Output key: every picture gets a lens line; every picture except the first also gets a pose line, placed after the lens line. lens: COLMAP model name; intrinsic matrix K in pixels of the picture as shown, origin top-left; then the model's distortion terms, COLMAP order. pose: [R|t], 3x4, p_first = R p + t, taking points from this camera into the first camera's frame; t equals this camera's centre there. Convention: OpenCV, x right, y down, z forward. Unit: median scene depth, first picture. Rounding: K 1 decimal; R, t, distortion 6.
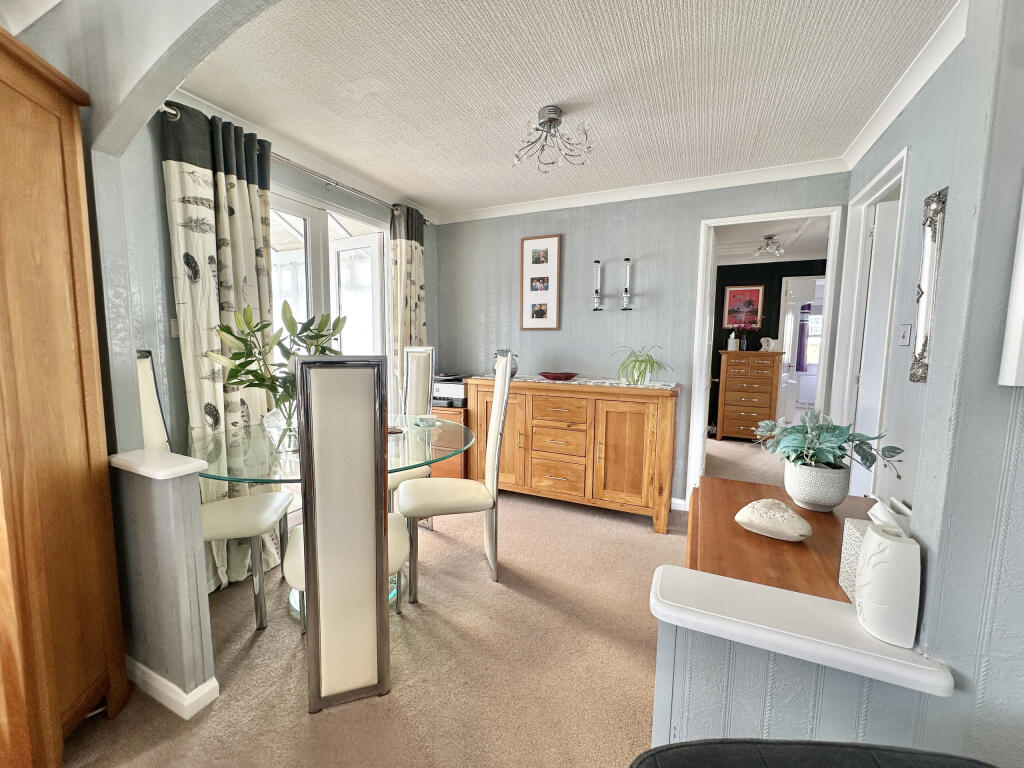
lens RADIAL K [[413.7, 0, 516.2], [0, 413.7, 381.7], [0, 0, 1]] dist [-0.001631, -0.000081]
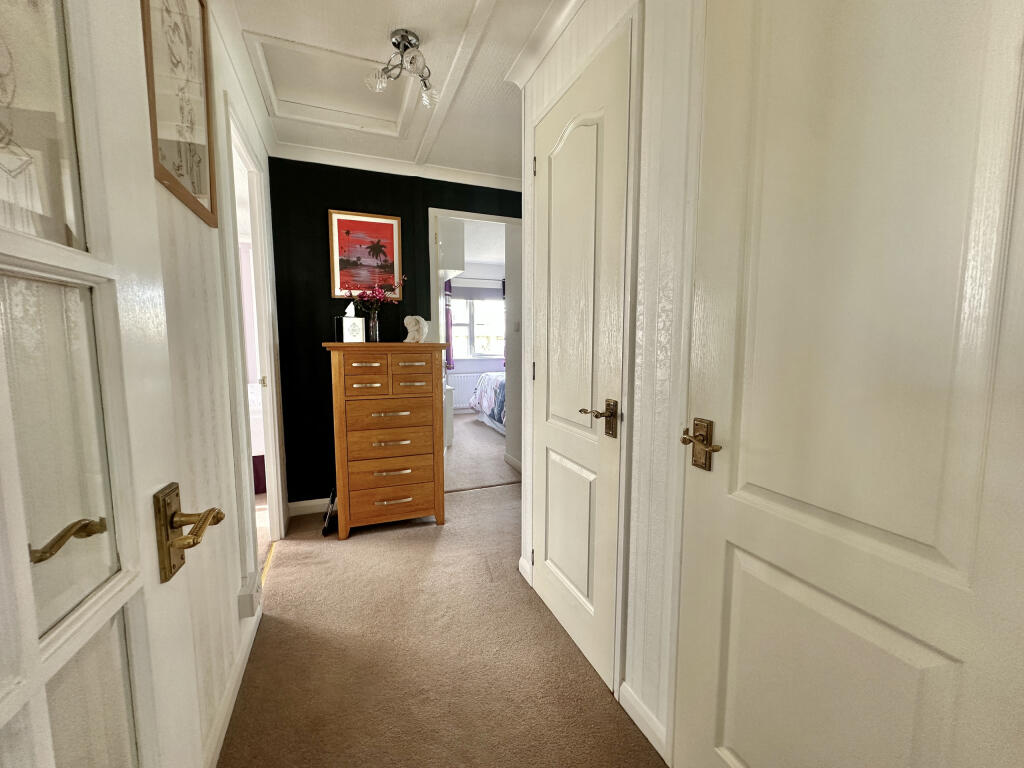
lens RADIAL K [[413.7, 0, 511.3], [0, 413.7, 381.8], [0, 0, 1]] dist [-0.001631, -0.000081]
pose [[0.688286, -0.082867, 0.720691, 0.303807], [0.080808, 0.996030, 0.037351, -0.033771], [-0.720925, 0.032529, 0.692249, 0.546092]]
